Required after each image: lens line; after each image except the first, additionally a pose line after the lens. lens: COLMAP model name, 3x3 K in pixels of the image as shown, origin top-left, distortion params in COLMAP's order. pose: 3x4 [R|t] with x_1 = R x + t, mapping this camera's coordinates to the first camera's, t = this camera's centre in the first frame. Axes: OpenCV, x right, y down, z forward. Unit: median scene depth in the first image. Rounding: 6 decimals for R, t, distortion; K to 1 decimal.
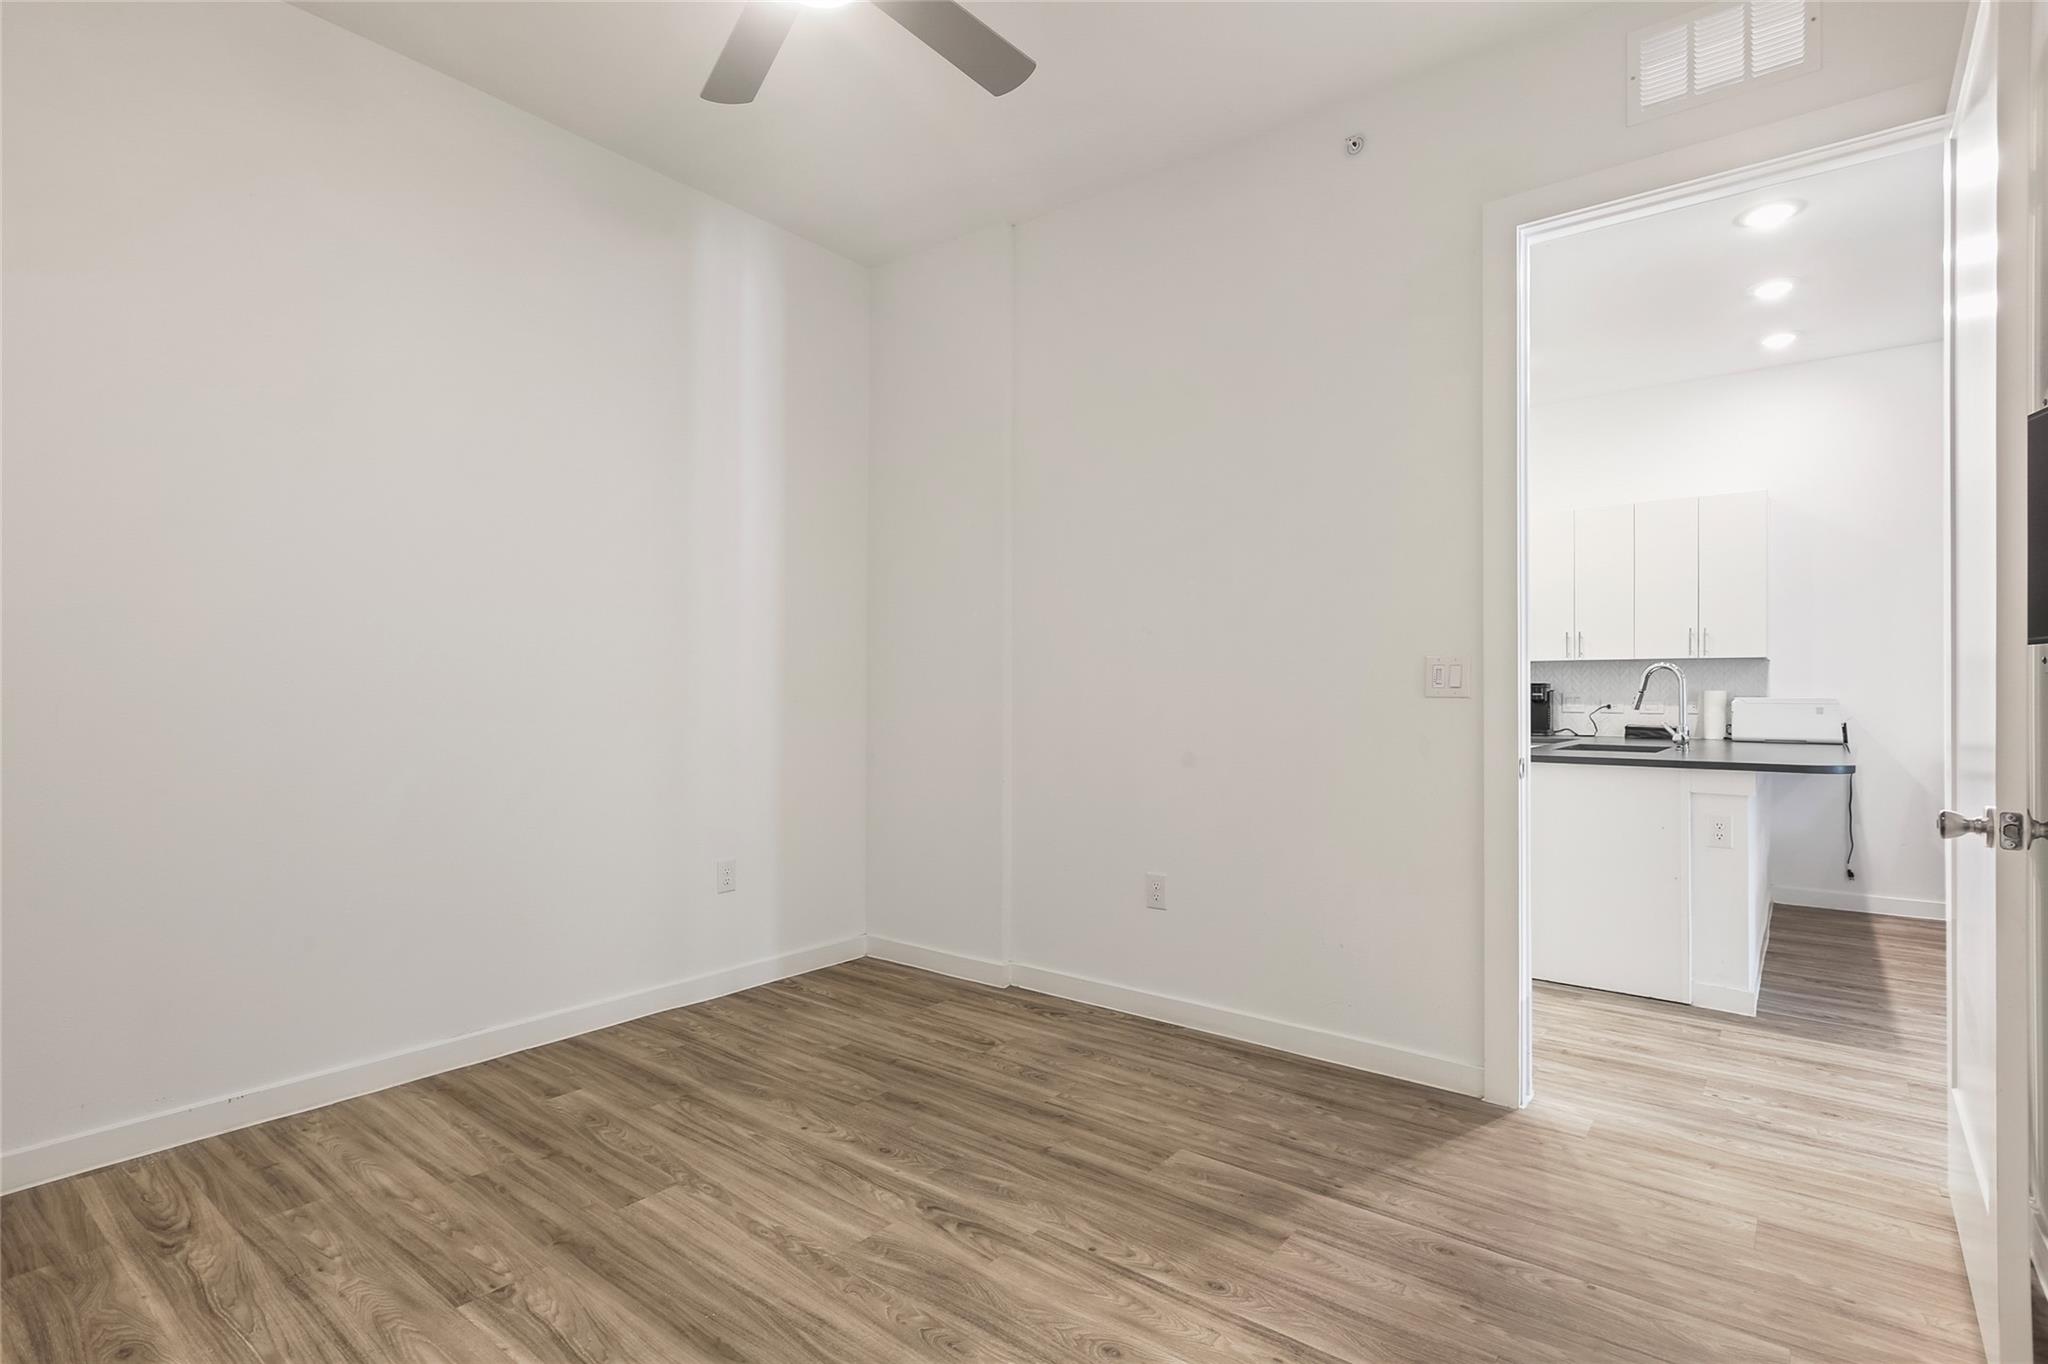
lens RADIAL K [[989.2, 0, 1033.9], [0, 989.2, 679.7], [0, 0, 1]] dist [-0.000193, -0.000528]
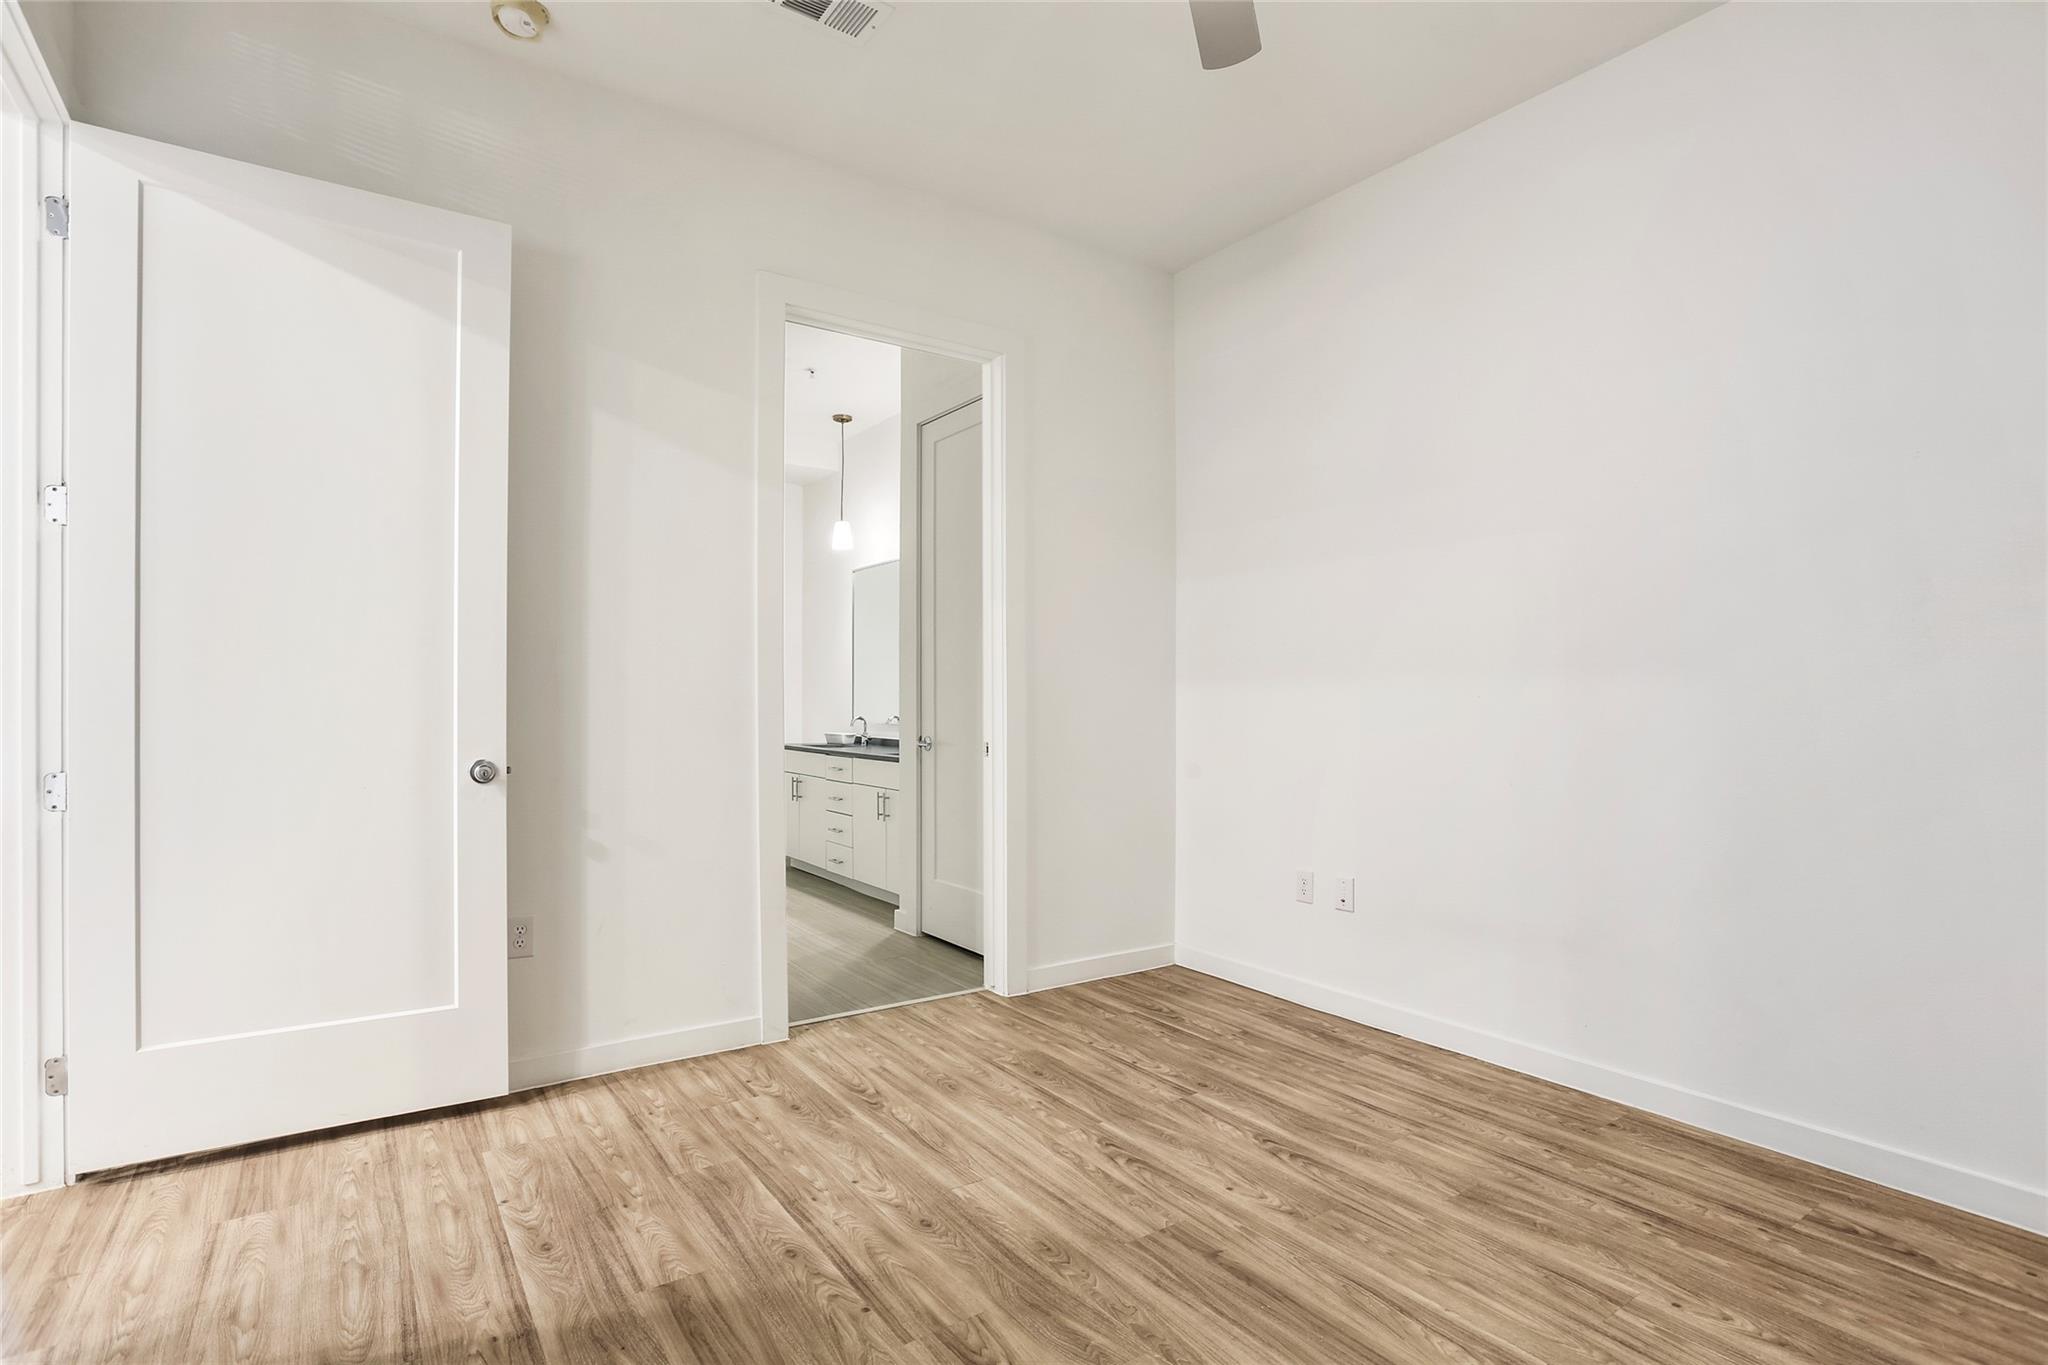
lens RADIAL K [[1000.7, 0, 1030.2], [0, 1000.7, 699.3], [0, 0, 1]] dist [-0.058895, 0.024587]
pose [[-0.954837, -0.008045, 0.297021, -0.284771], [-0.012799, 0.999819, -0.014066, 0.022644], [-0.296854, -0.017232, -0.954767, 1.494674]]
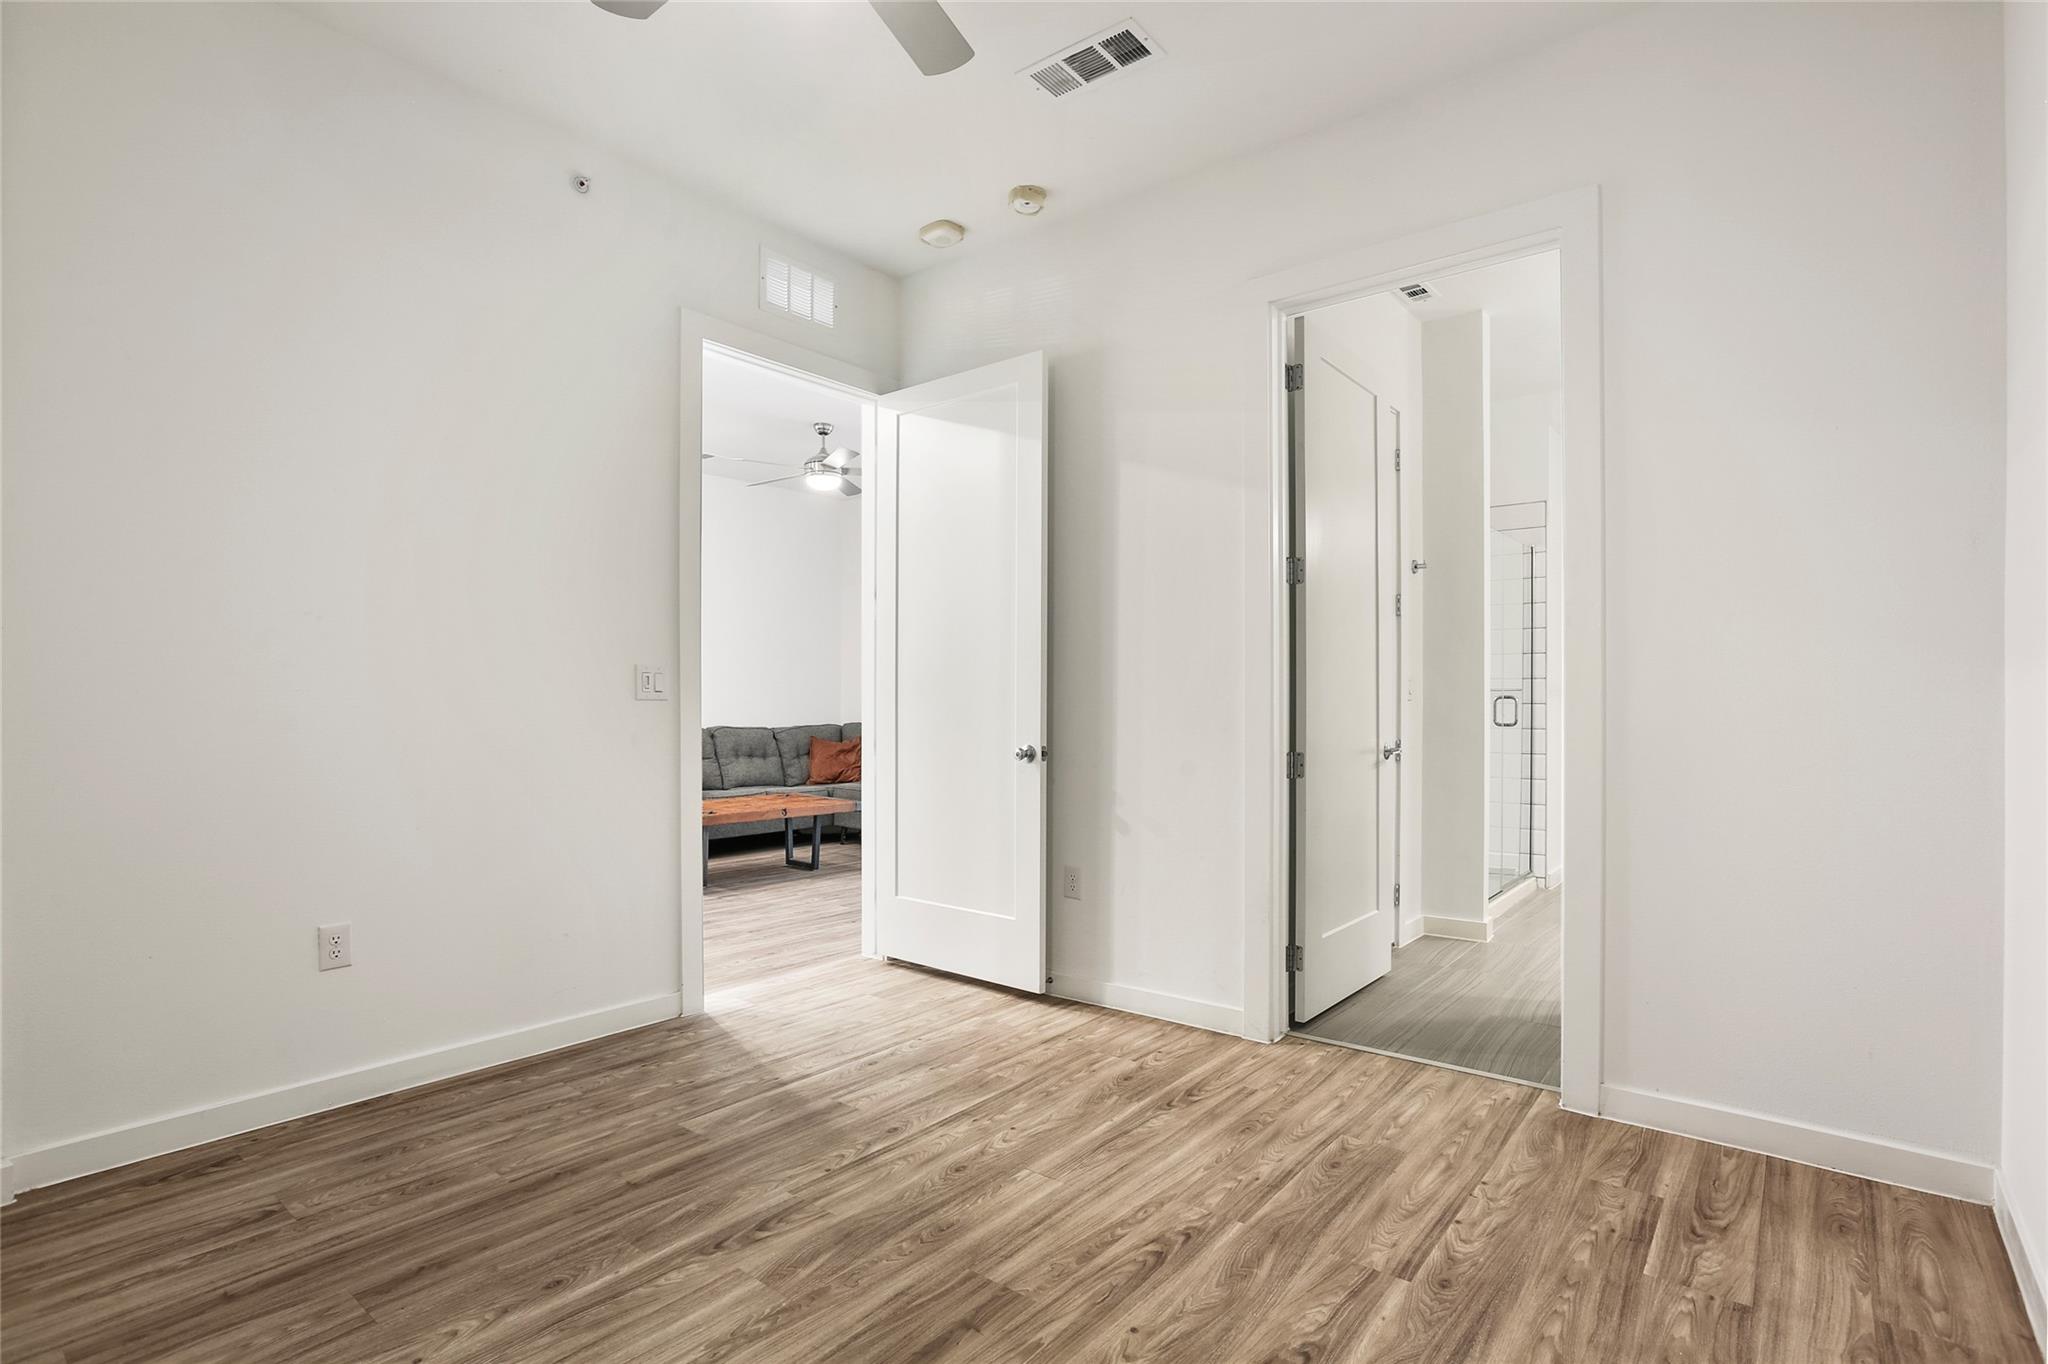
lens RADIAL K [[993.3, 0, 1014.6], [0, 993.3, 693.2], [0, 0, 1]] dist [-0.053230, 0.022231]
pose [[0.019813, 0.002547, 0.999800, -0.905091], [-0.015369, 0.999879, -0.002243, 0.006390], [-0.999686, -0.015322, 0.019850, 0.626340]]
